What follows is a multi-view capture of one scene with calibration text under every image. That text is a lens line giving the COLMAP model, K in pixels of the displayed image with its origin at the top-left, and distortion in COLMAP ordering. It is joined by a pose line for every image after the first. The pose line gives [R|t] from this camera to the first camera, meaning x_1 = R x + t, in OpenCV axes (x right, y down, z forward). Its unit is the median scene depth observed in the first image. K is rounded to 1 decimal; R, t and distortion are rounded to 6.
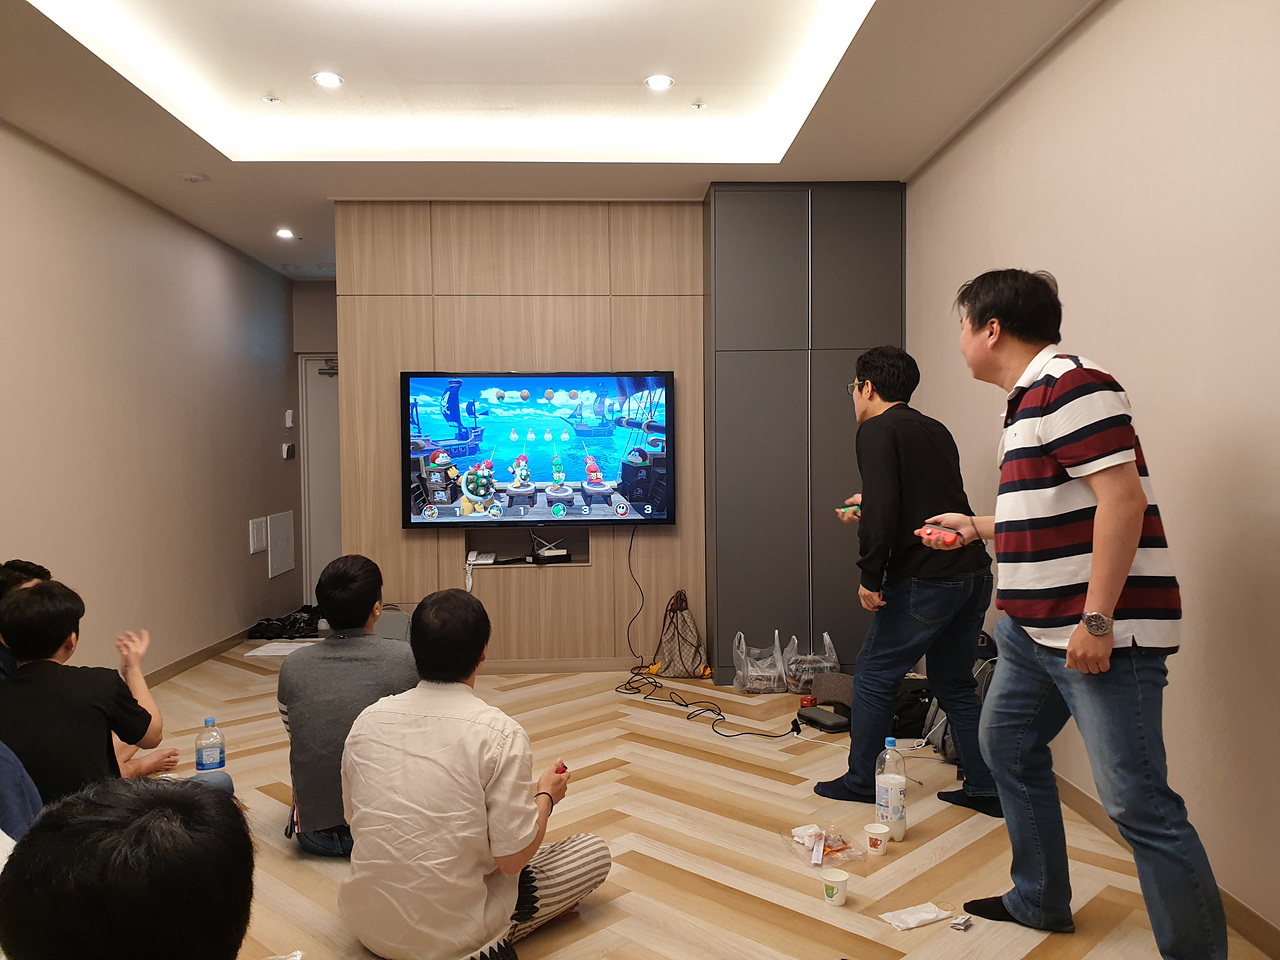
lens RADIAL K [[1054.9, 0, 641.6], [0, 1054.9, 477.3], [0, 0, 1]] dist [0.071439, -0.006553]
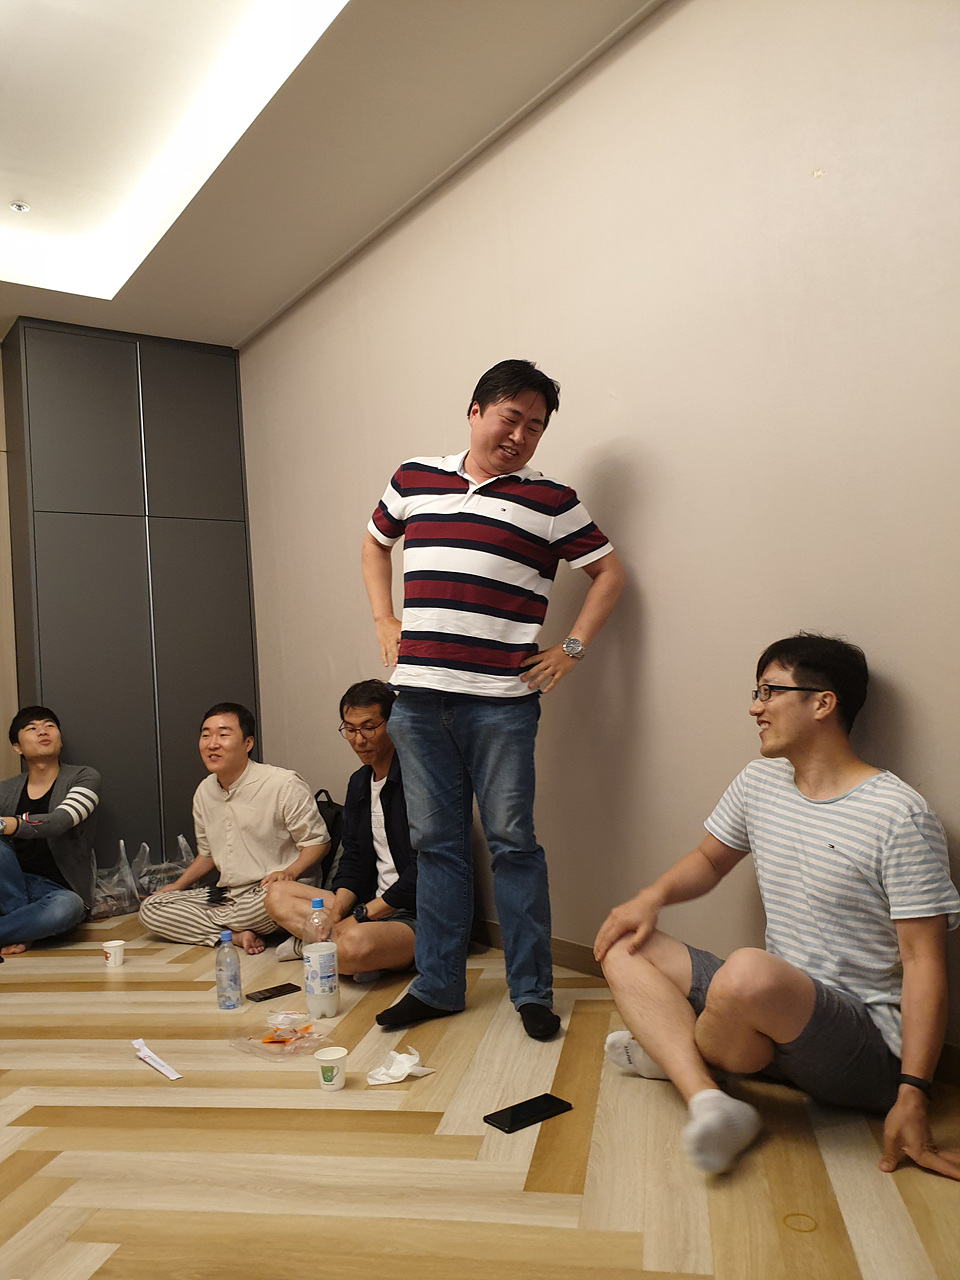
lens RADIAL K [[1054.9, 0, 484.5], [0, 1054.9, 629.1], [0, 0, 1]] dist [0.071439, -0.006553]
pose [[0.849857, -0.021019, 0.526594, -0.070338], [0.068036, 0.995219, -0.070078, 0.052504], [-0.522603, 0.095384, 0.847224, 0.096183]]
